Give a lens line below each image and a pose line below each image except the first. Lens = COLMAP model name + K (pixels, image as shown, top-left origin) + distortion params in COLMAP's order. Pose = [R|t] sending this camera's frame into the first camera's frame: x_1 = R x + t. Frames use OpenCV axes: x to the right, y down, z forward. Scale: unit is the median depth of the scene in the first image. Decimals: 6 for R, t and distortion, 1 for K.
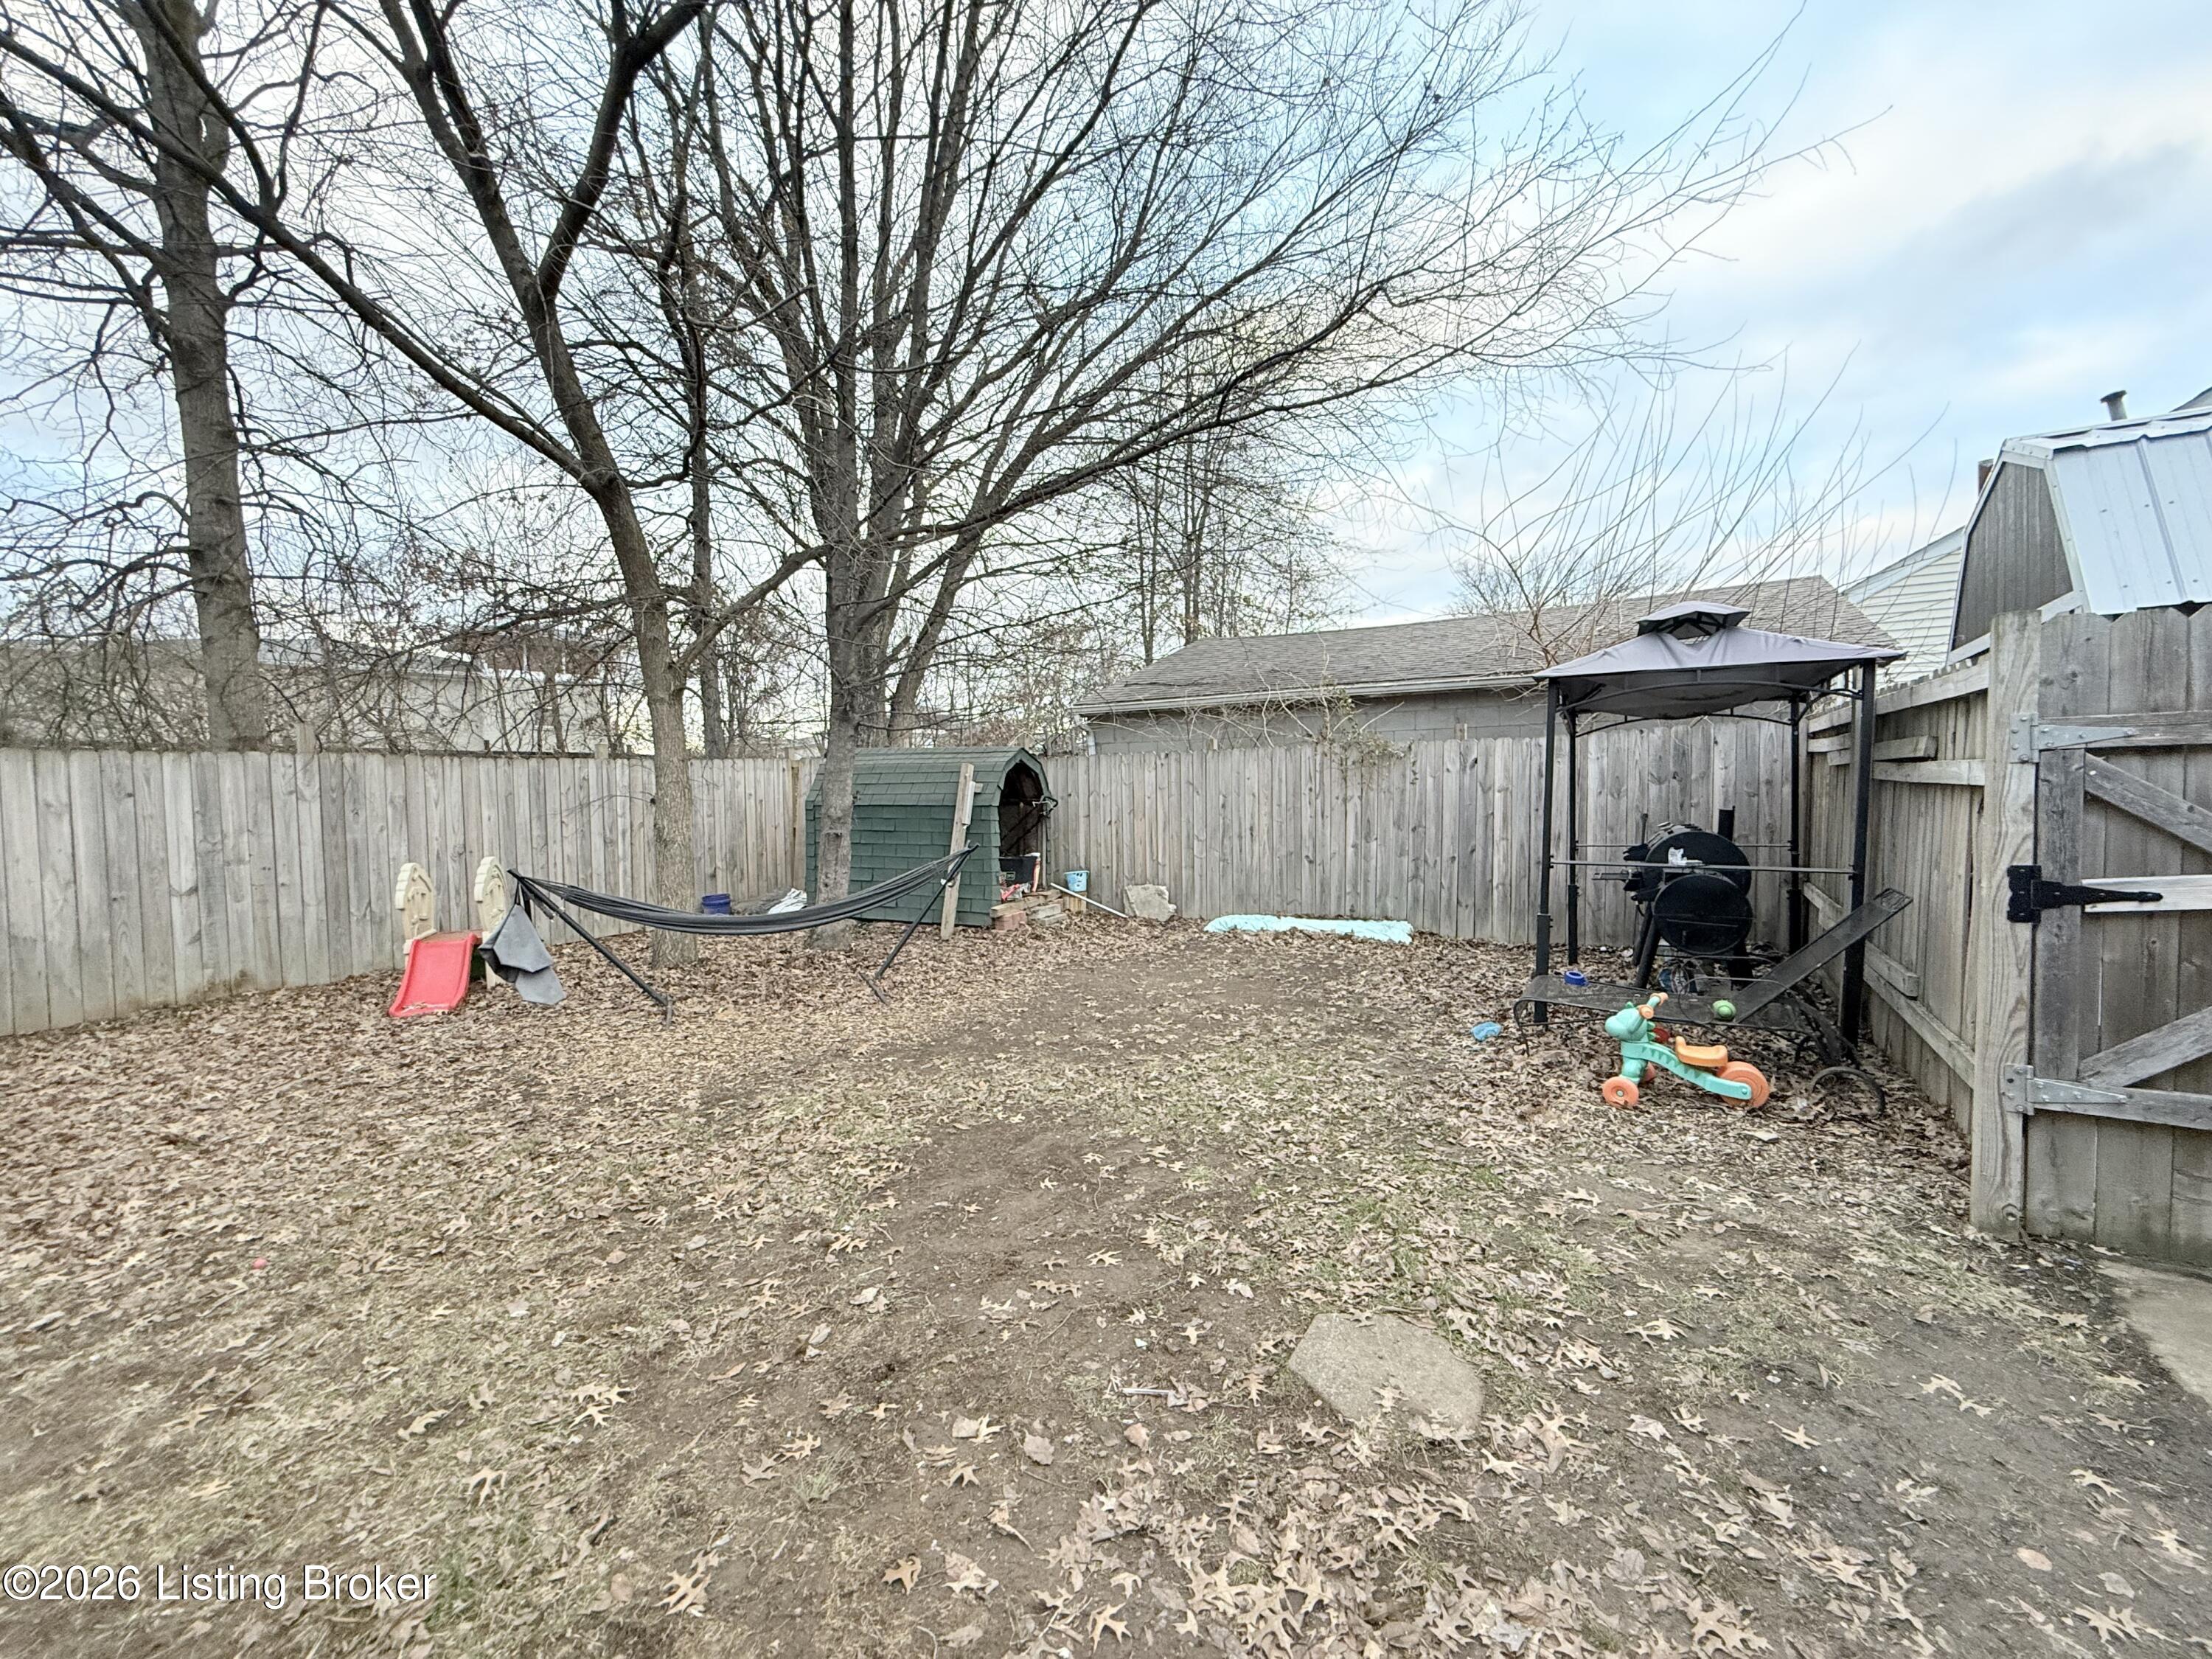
lens RADIAL K [[887.0, 0, 1118.0], [0, 887.0, 826.3], [0, 0, 1]] dist [0.000304, -0.000664]
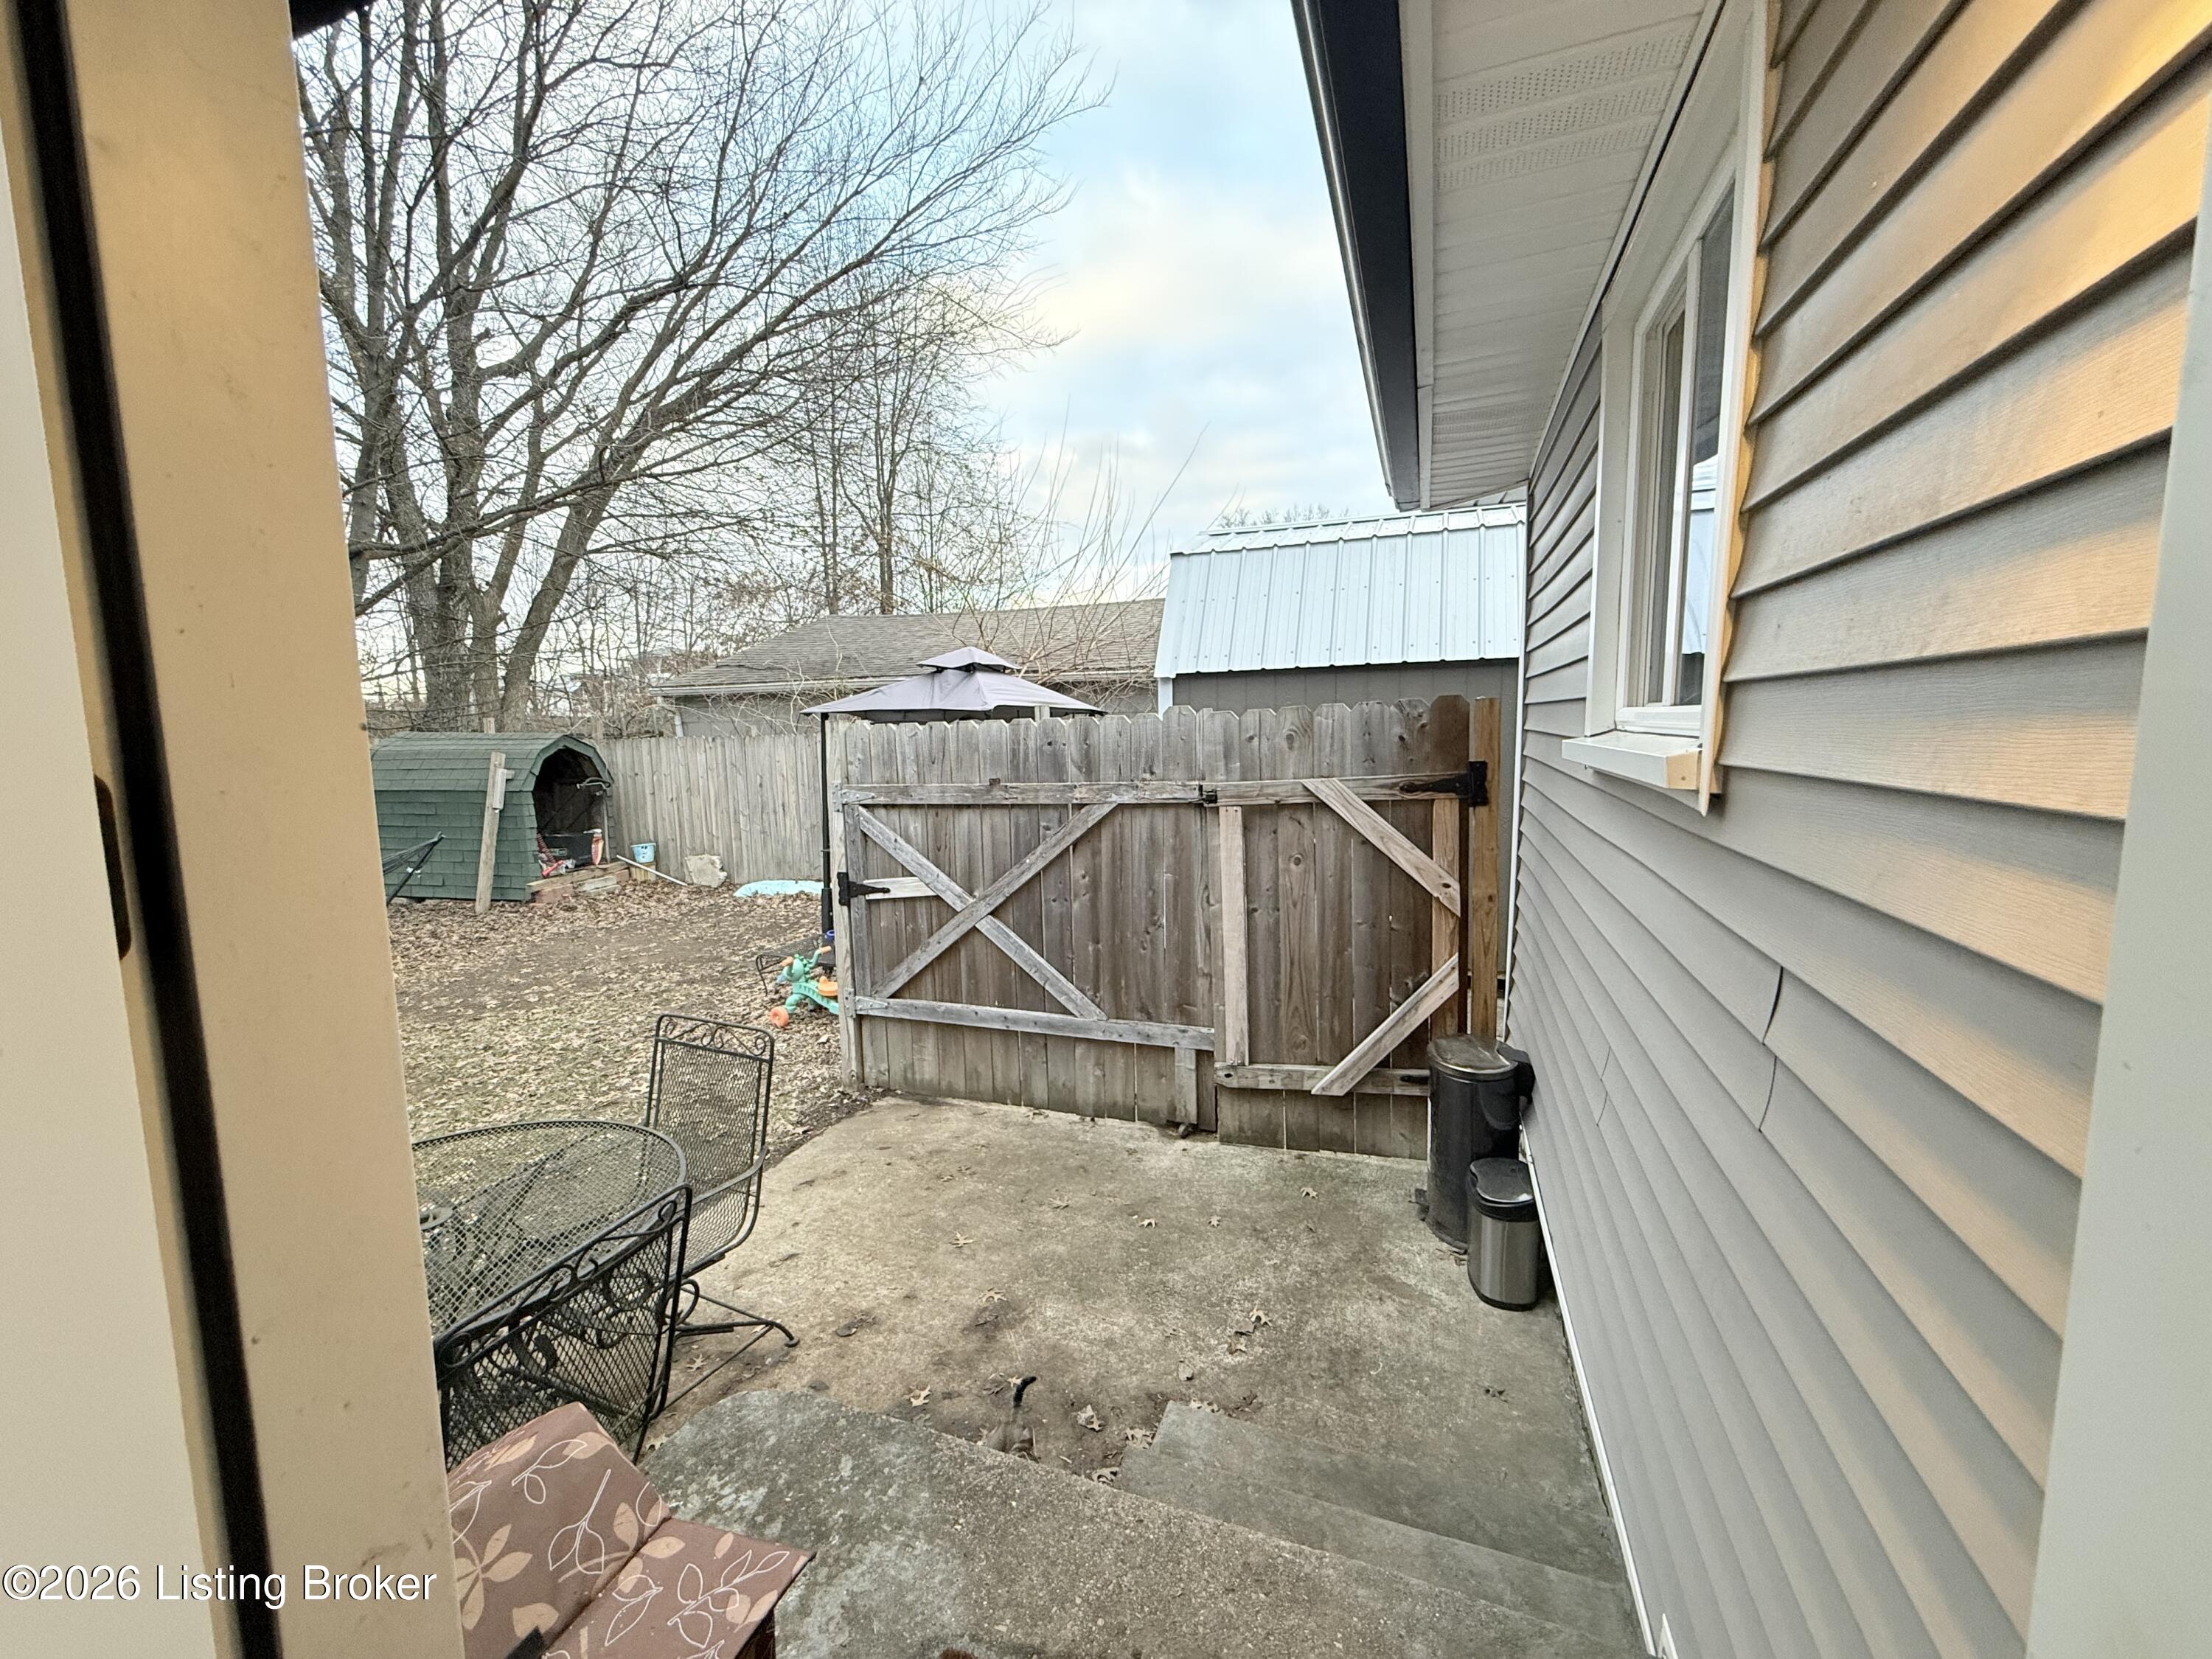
lens RADIAL K [[887.0, 0, 1096.8], [0, 887.0, 829.2], [0, 0, 1]] dist [0.000304, -0.000664]
pose [[0.980802, -0.029726, 0.192729, 0.332830], [0.016184, 0.997312, 0.071464, -0.042370], [-0.194335, -0.066973, 0.978646, -0.208235]]
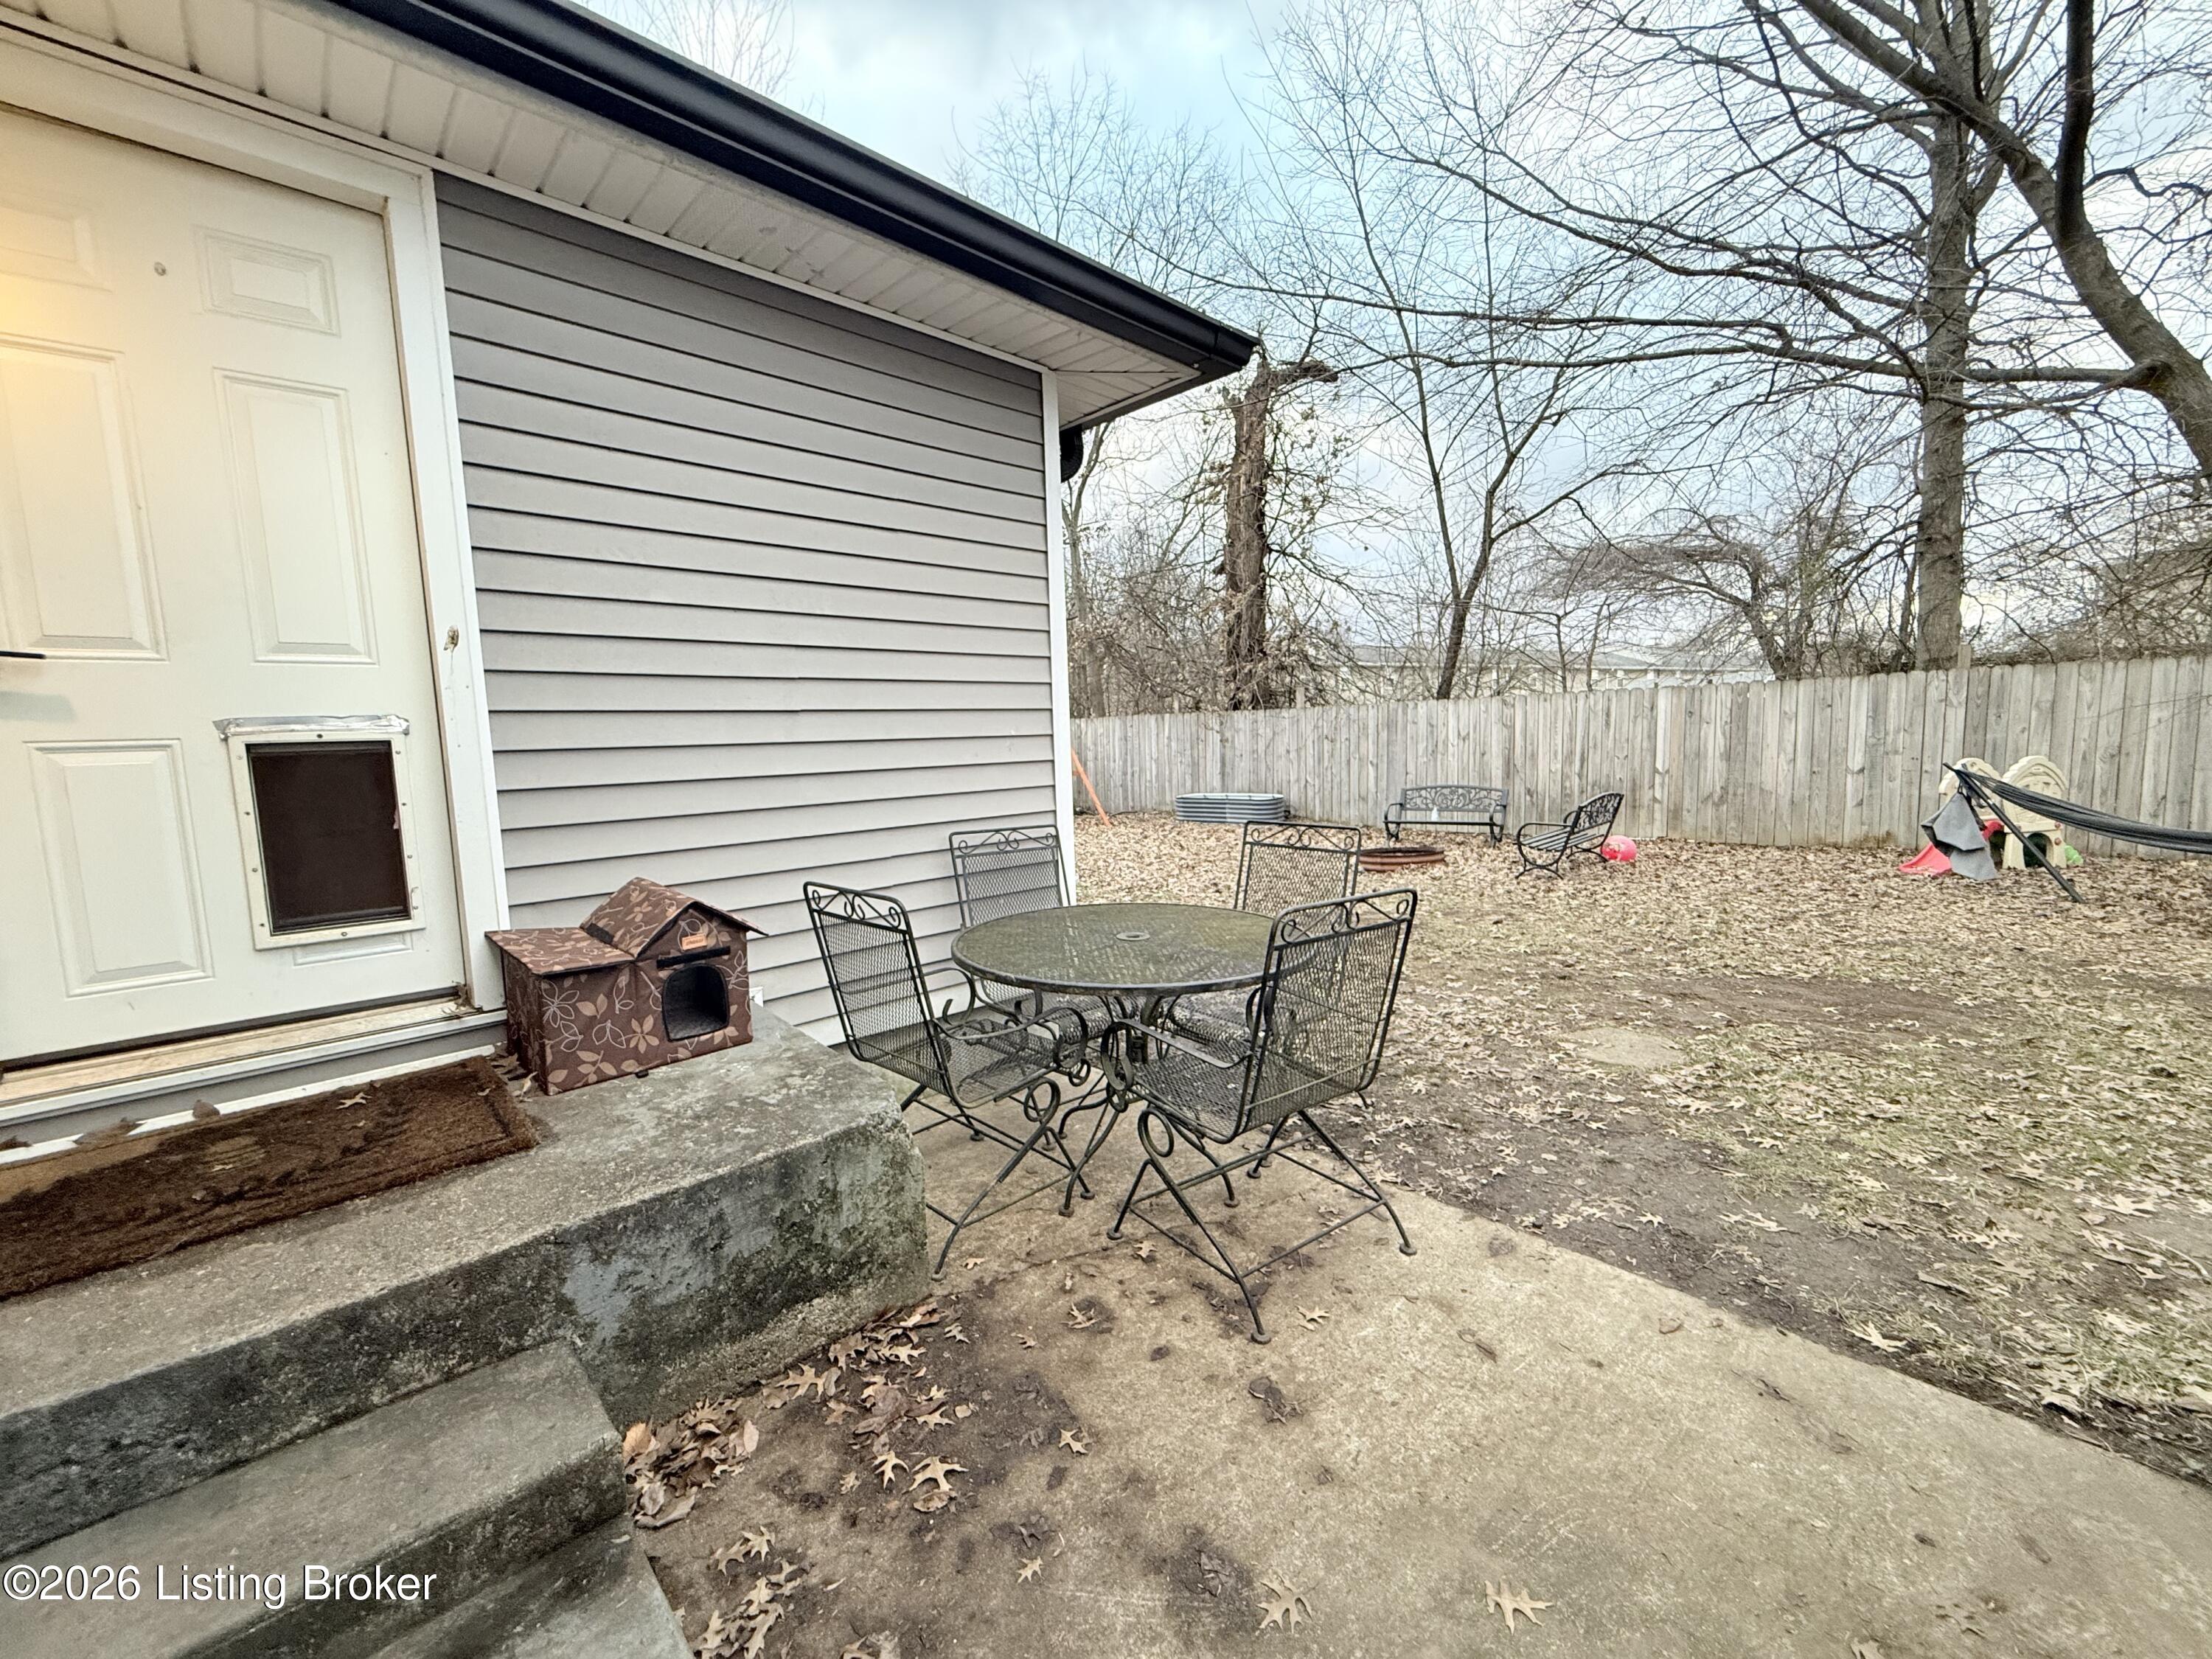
lens RADIAL K [[887.0, 0, 1101.0], [0, 887.0, 830.1], [0, 0, 1]] dist [0.000304, -0.000664]
pose [[-0.256607, 0.115665, -0.959570, 0.496394], [-0.008703, 0.992497, 0.121961, 0.001175], [0.966477, 0.039647, -0.253675, 0.117972]]
